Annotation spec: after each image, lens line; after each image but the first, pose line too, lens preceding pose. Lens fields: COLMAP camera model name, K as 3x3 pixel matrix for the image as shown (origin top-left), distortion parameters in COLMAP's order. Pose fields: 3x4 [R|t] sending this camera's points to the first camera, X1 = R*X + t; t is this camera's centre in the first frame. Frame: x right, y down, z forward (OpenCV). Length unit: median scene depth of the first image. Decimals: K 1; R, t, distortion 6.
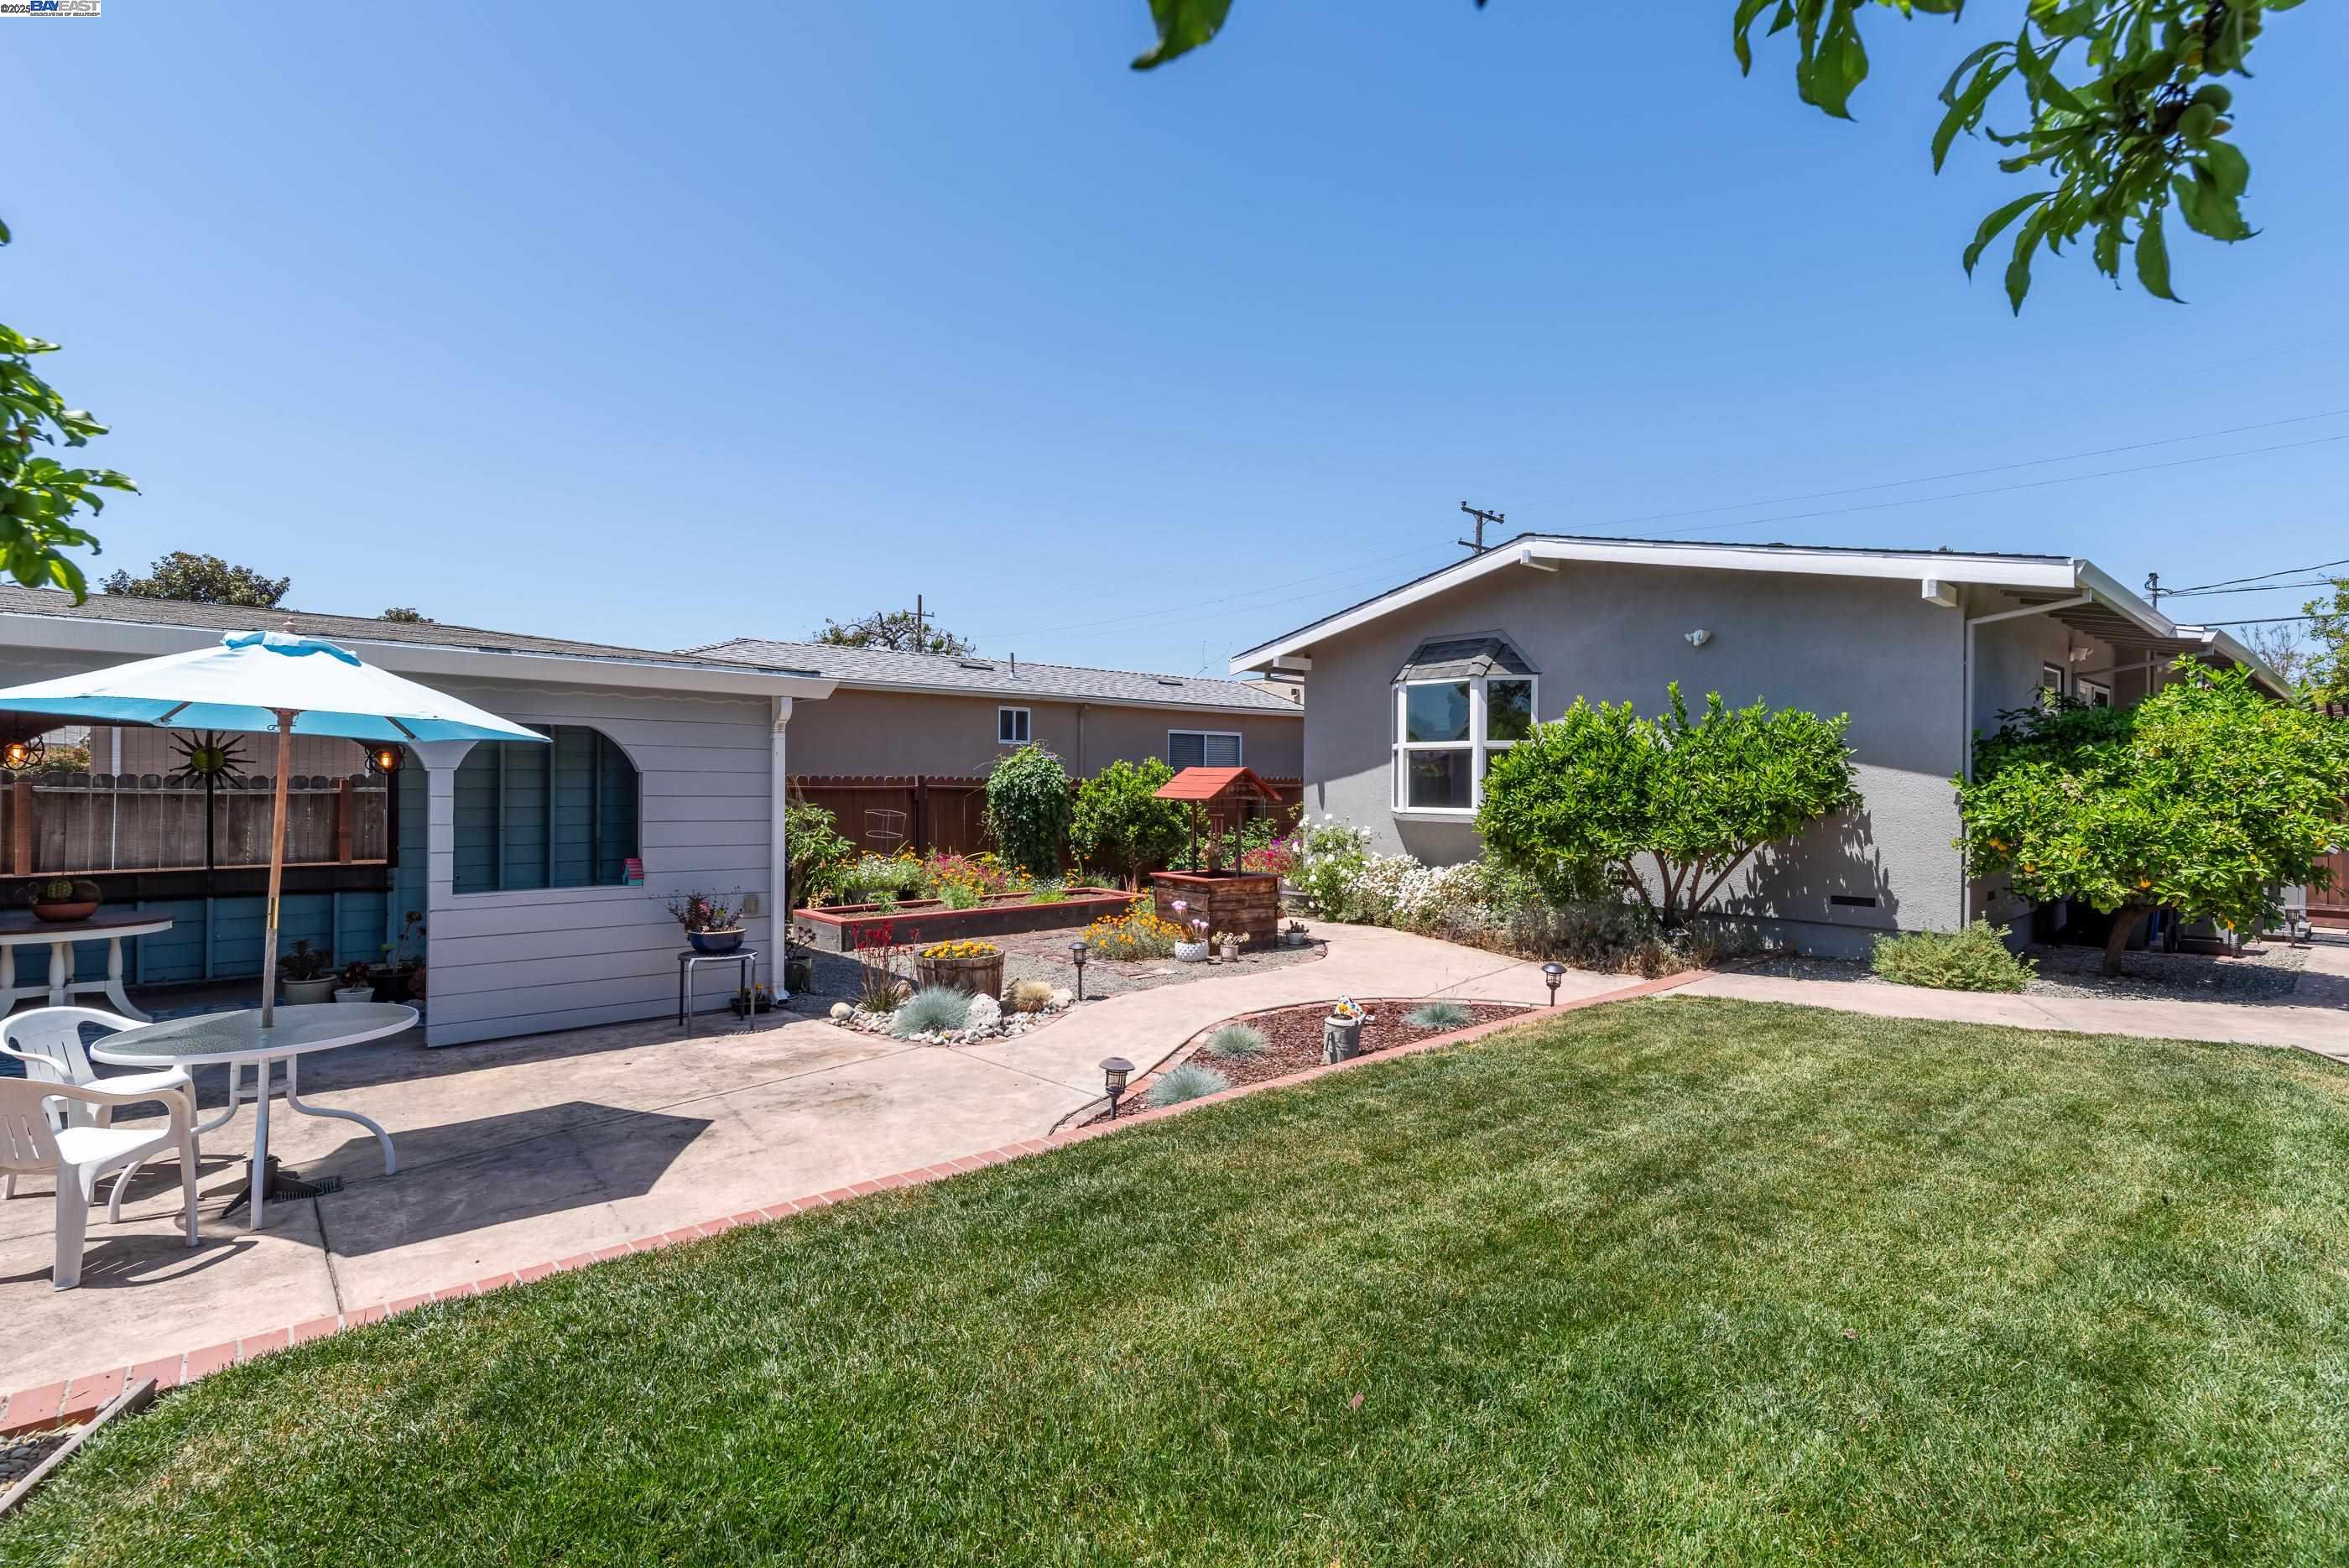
lens RADIAL K [[1096.6, 0, 1163.3], [0, 1096.6, 781.5], [0, 0, 1]] dist [0.020091, 0.000613]
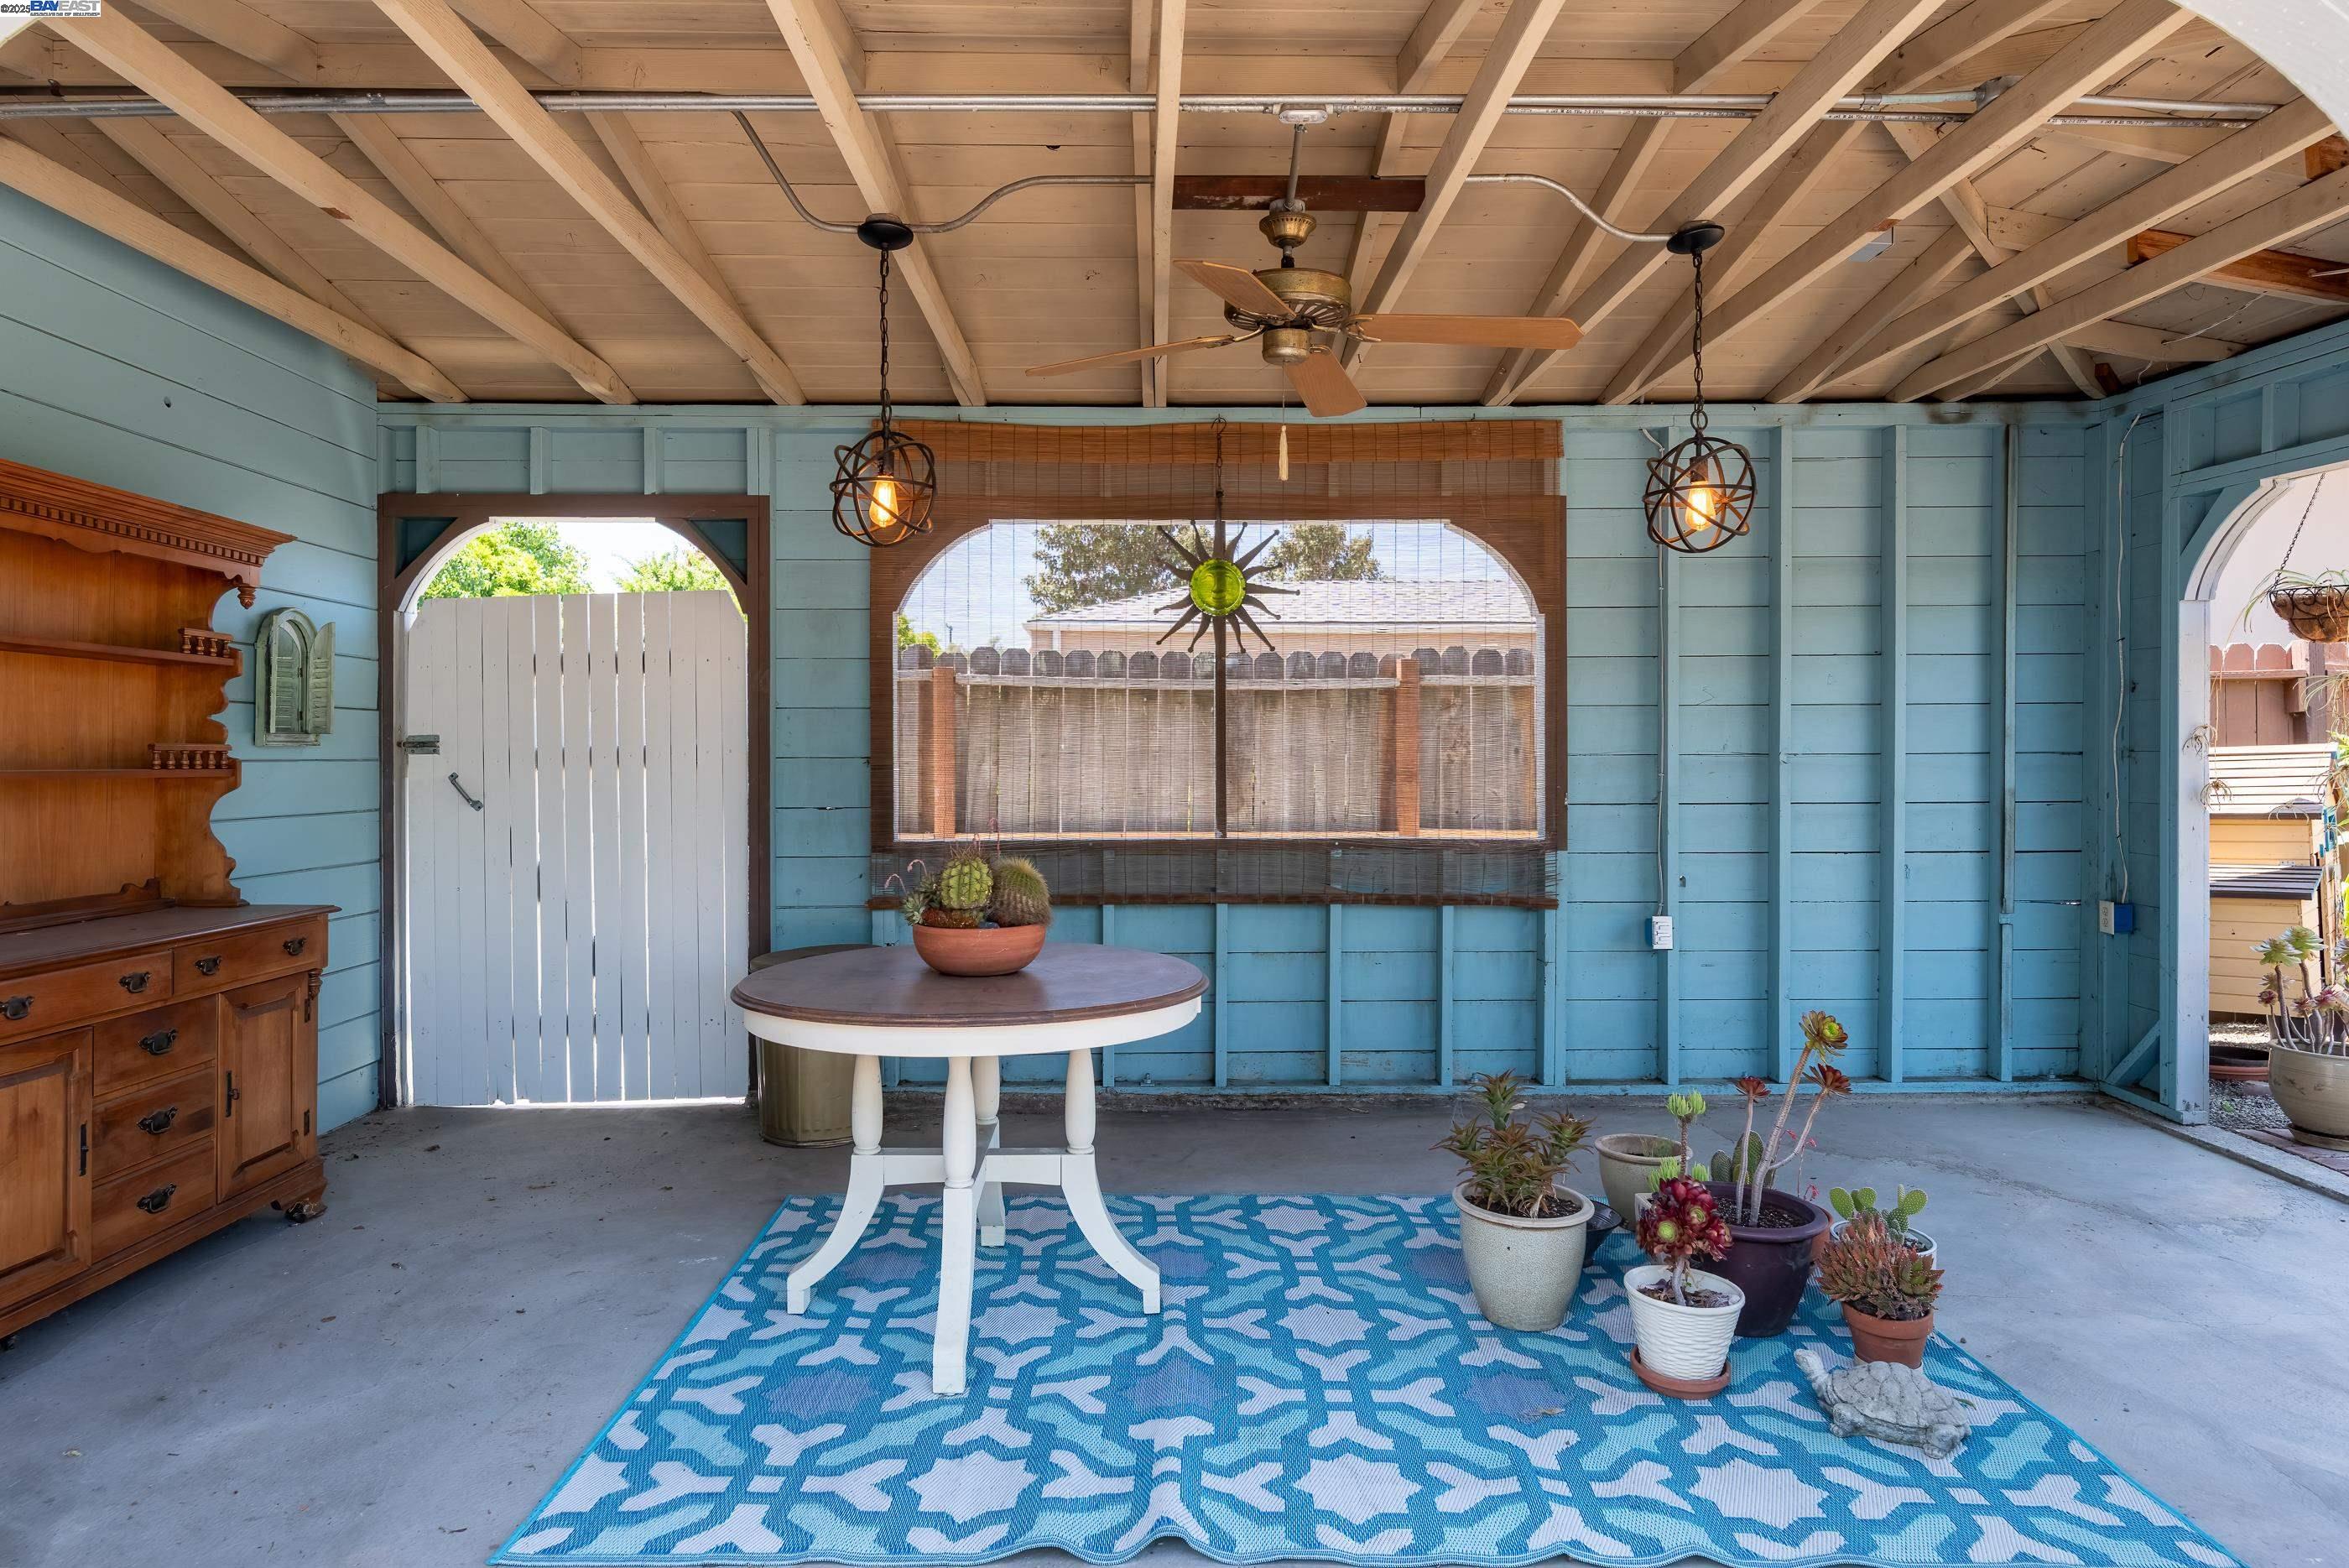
lens RADIAL K [[1412.6, 0, 1173.3], [0, 1412.6, 767.4], [0, 0, 1]] dist [0.001158, 0.000019]
pose [[0.784323, 0.001599, -0.620351, -0.506140], [0.007951, 0.999889, 0.012630, 0.041962], [0.620302, -0.014838, 0.784223, 0.531850]]
